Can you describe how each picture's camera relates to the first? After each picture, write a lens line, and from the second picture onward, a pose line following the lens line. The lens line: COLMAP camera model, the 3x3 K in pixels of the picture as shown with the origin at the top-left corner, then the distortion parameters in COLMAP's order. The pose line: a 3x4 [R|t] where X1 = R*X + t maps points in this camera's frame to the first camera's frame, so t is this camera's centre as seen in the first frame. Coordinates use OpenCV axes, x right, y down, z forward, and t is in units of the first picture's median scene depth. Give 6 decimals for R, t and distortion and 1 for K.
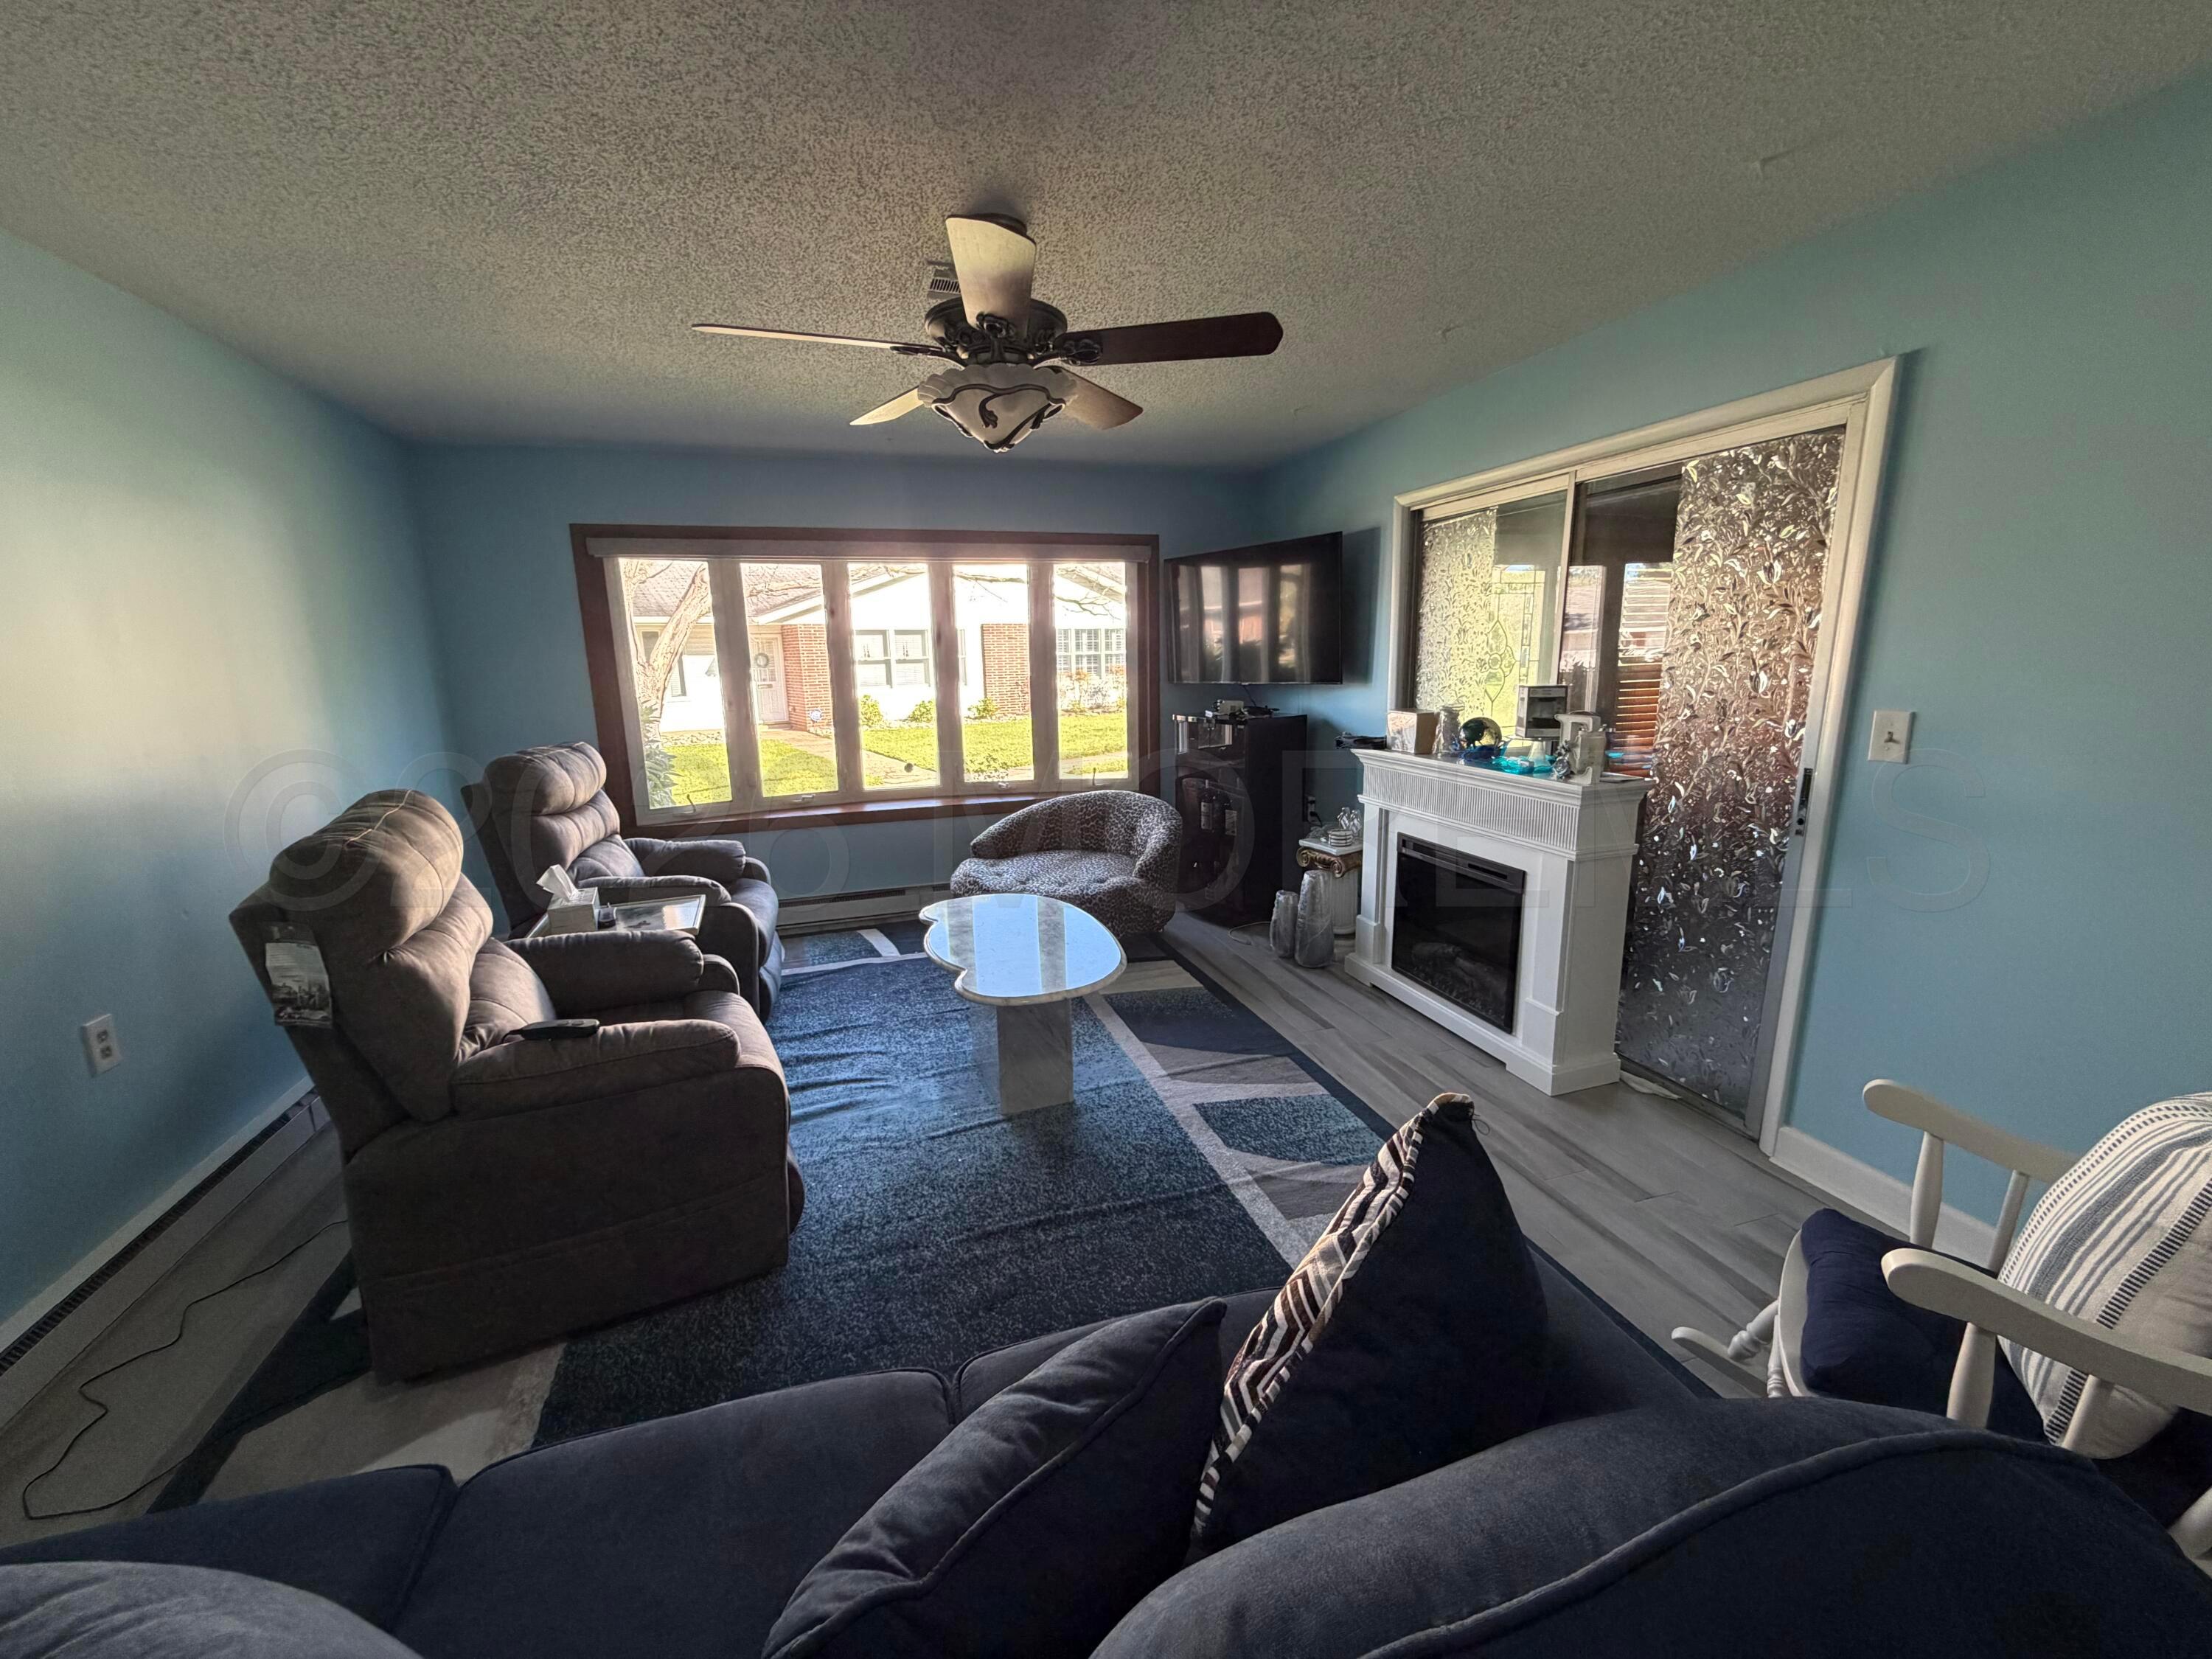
lens RADIAL K [[877.2, 0, 1100.2], [0, 877.2, 830.3], [0, 0, 1]] dist [-0.001217, -0.000589]
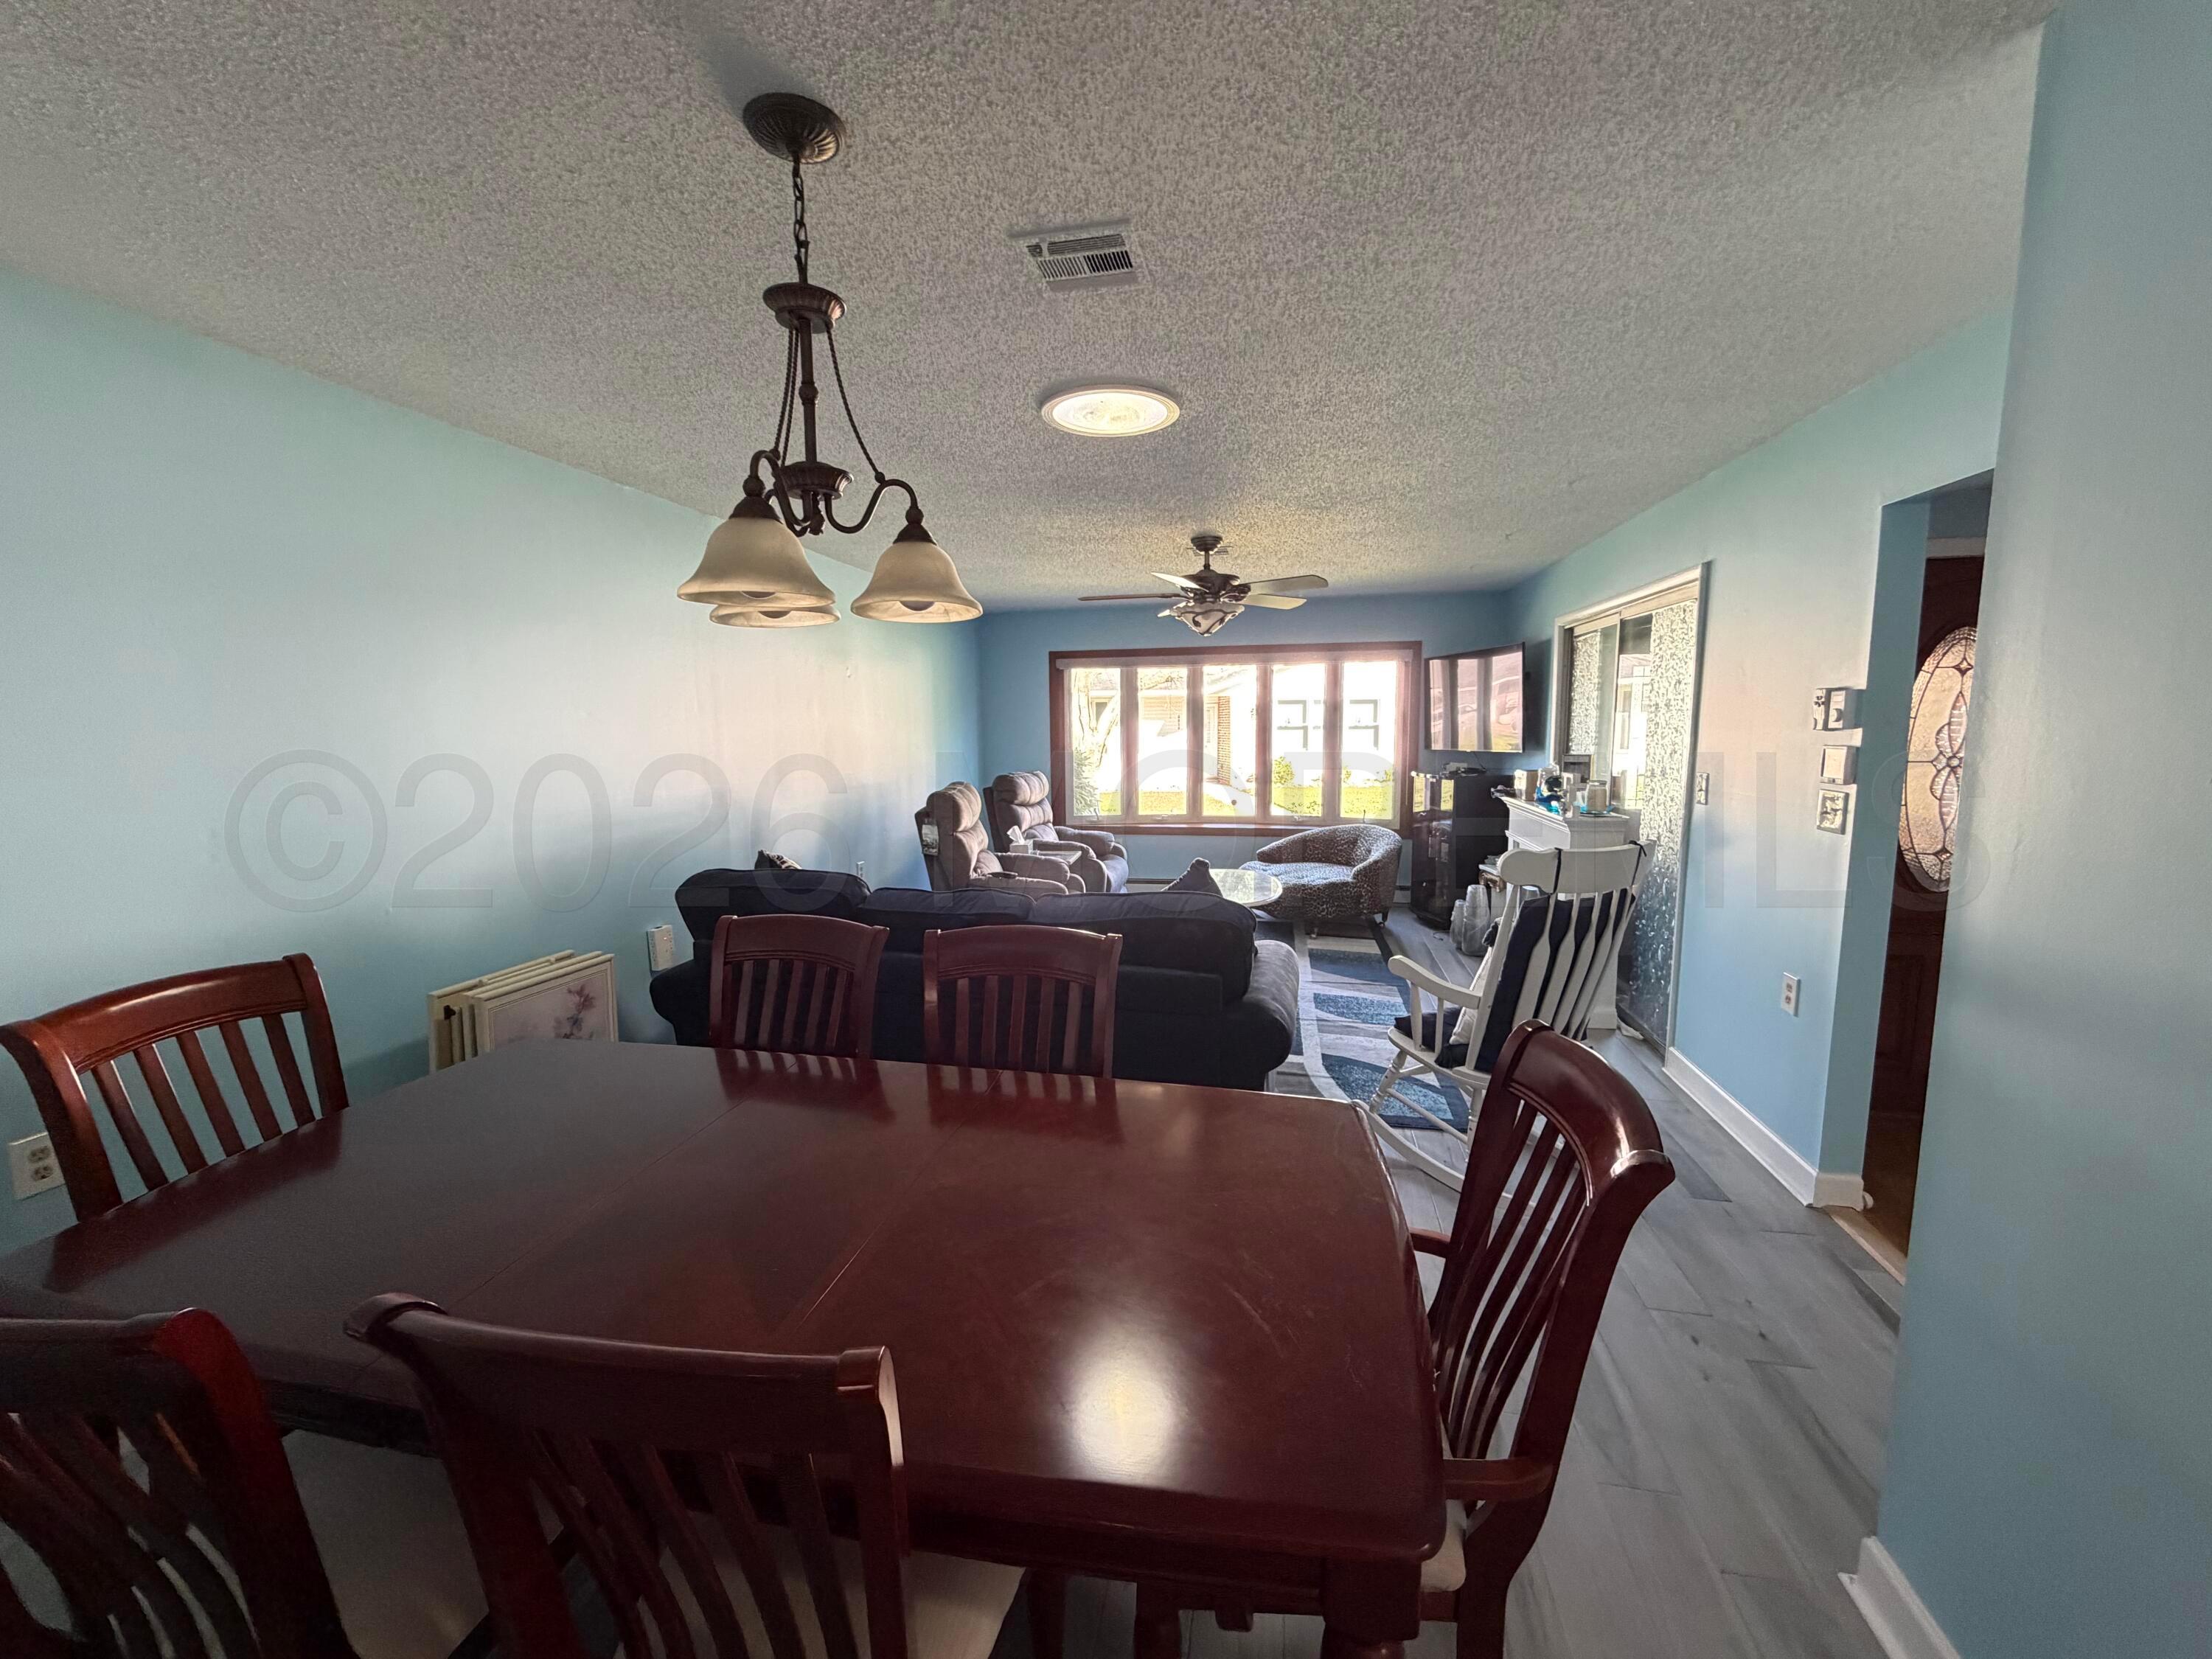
lens RADIAL K [[877.2, 0, 1100.2], [0, 877.2, 830.3], [0, 0, 1]] dist [-0.001217, -0.000589]
pose [[0.875694, 0.068022, -0.478051, 0.395665], [-0.102201, 0.993708, -0.045817, 0.089063], [0.471926, 0.088979, 0.877136, -0.525874]]
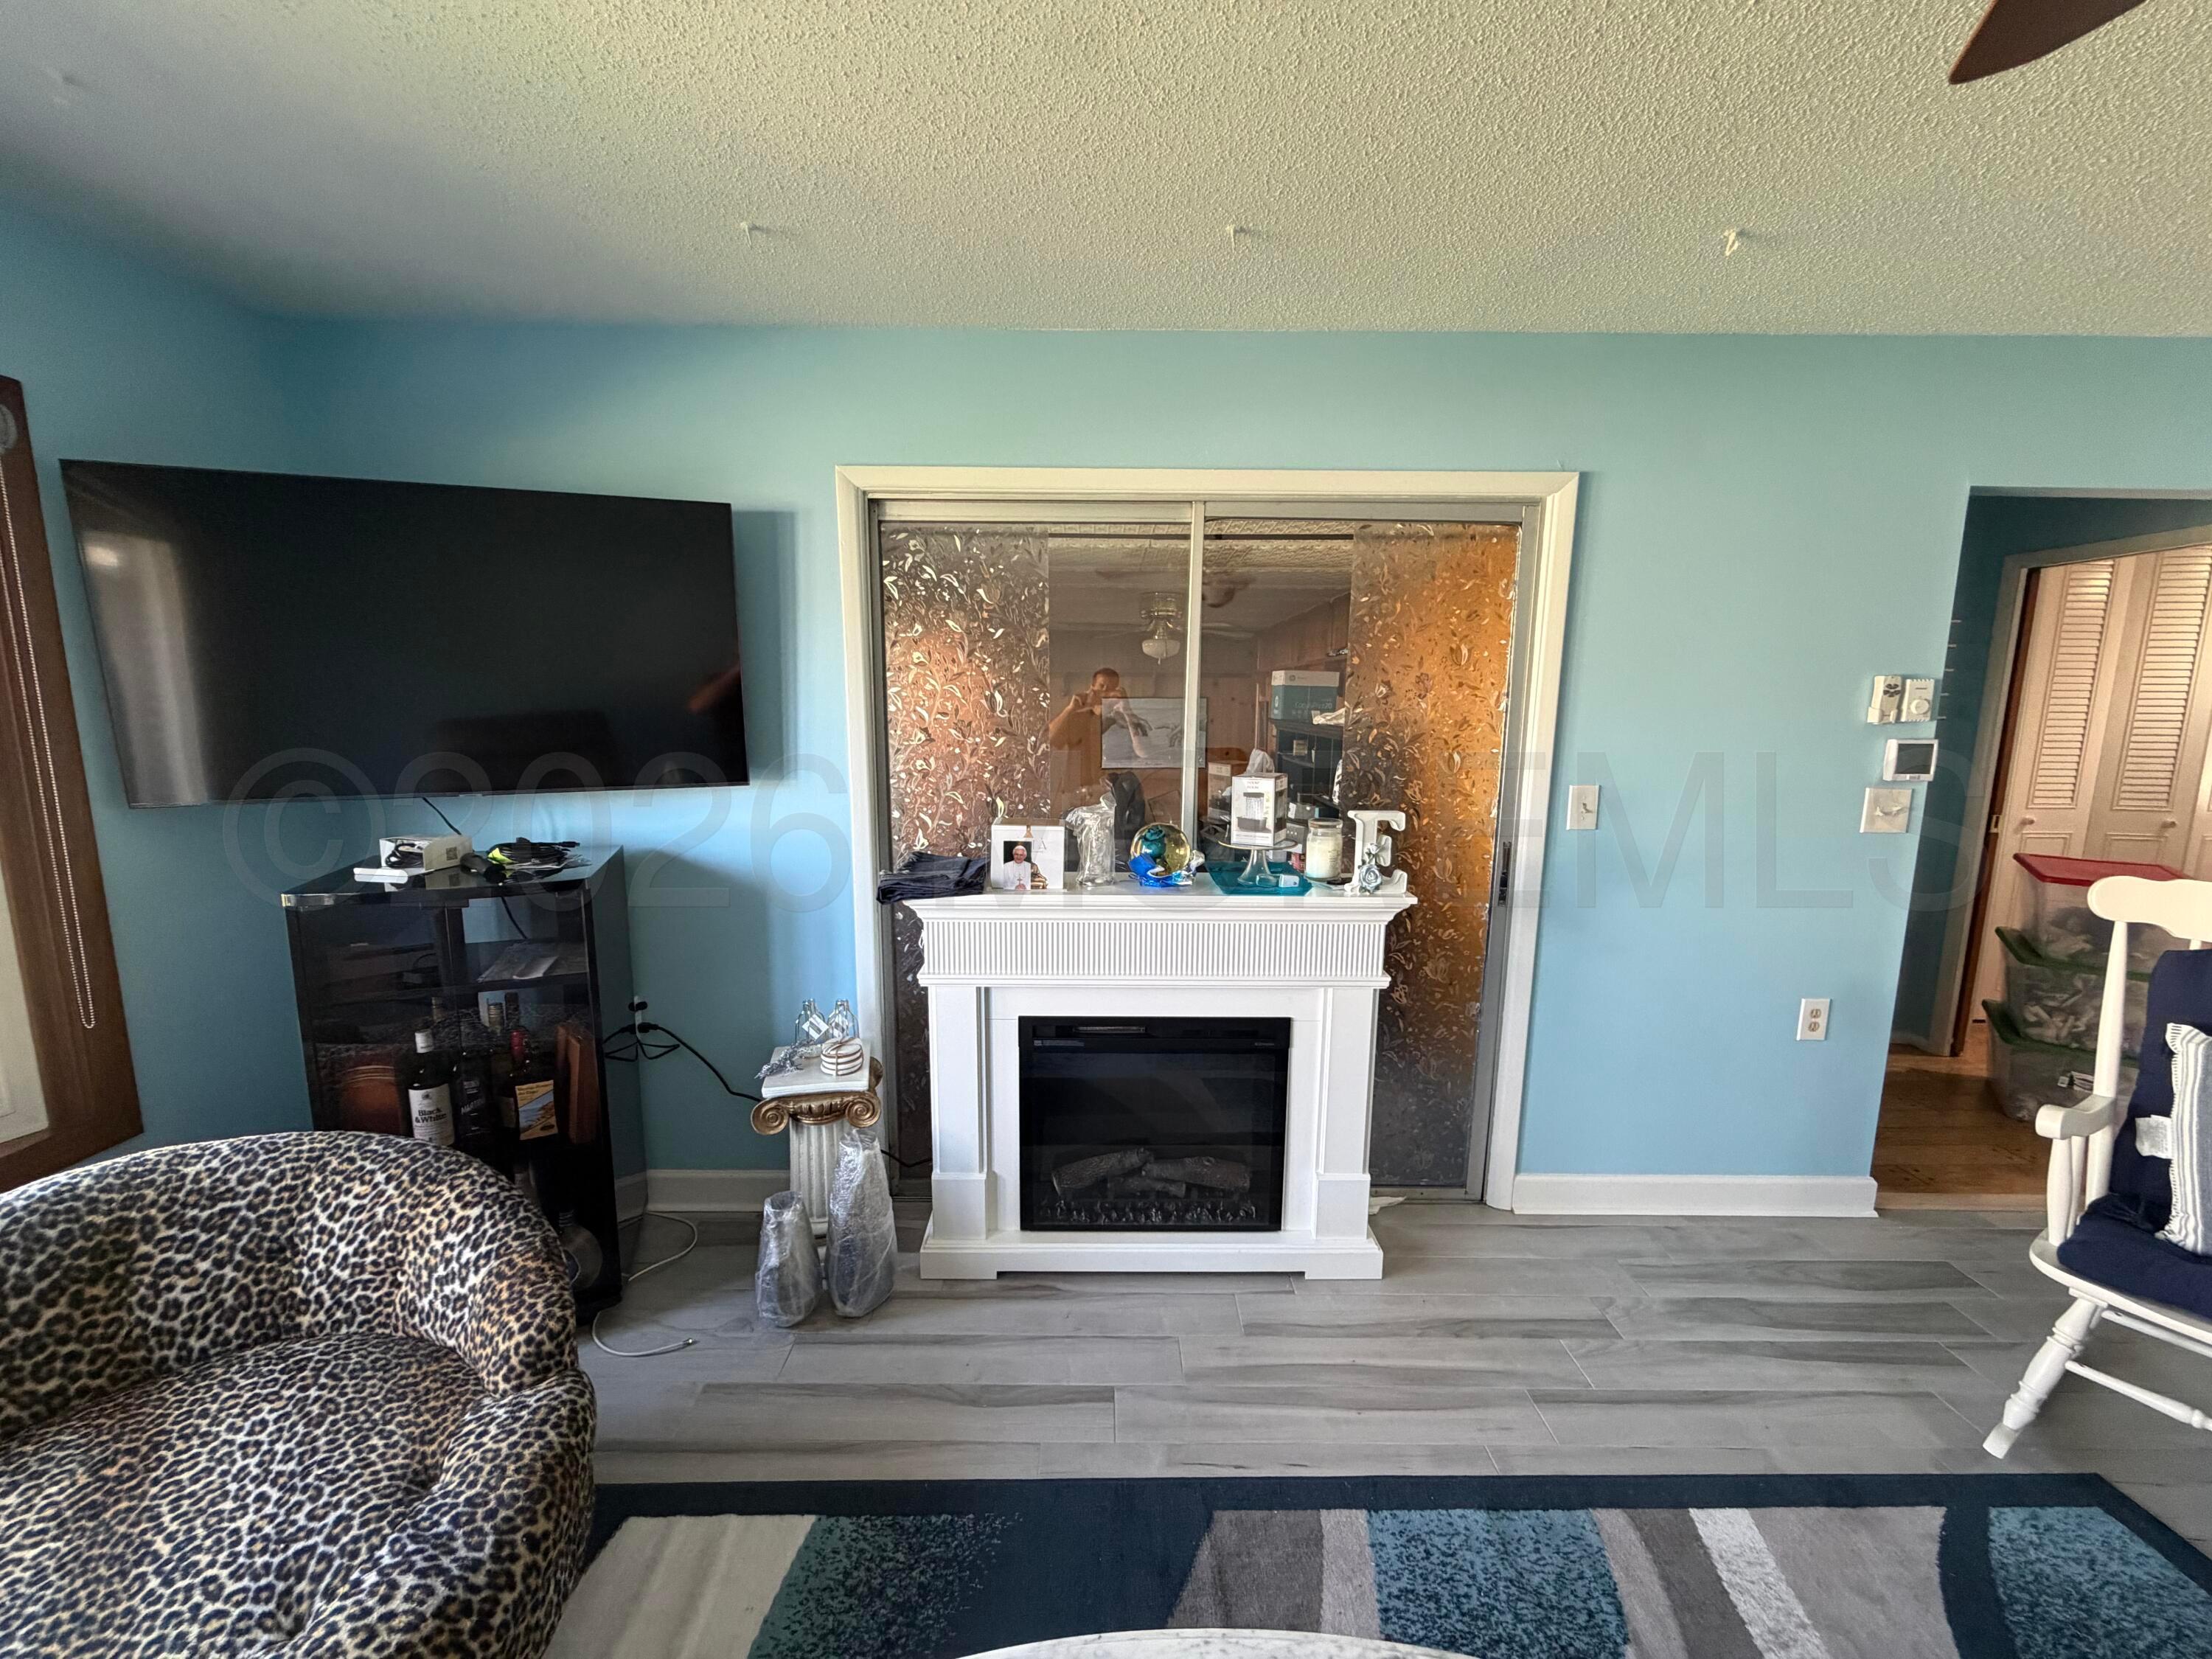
lens RADIAL K [[874.2, 0, 1095.9], [0, 874.2, 833.5], [0, 0, 1]] dist [-0.002040, 0.000230]
pose [[0.288708, -0.123790, 0.949381, -0.202671], [0.180906, 0.980797, 0.072873, -0.151135], [-0.940171, 0.150710, 0.305558, 0.697517]]
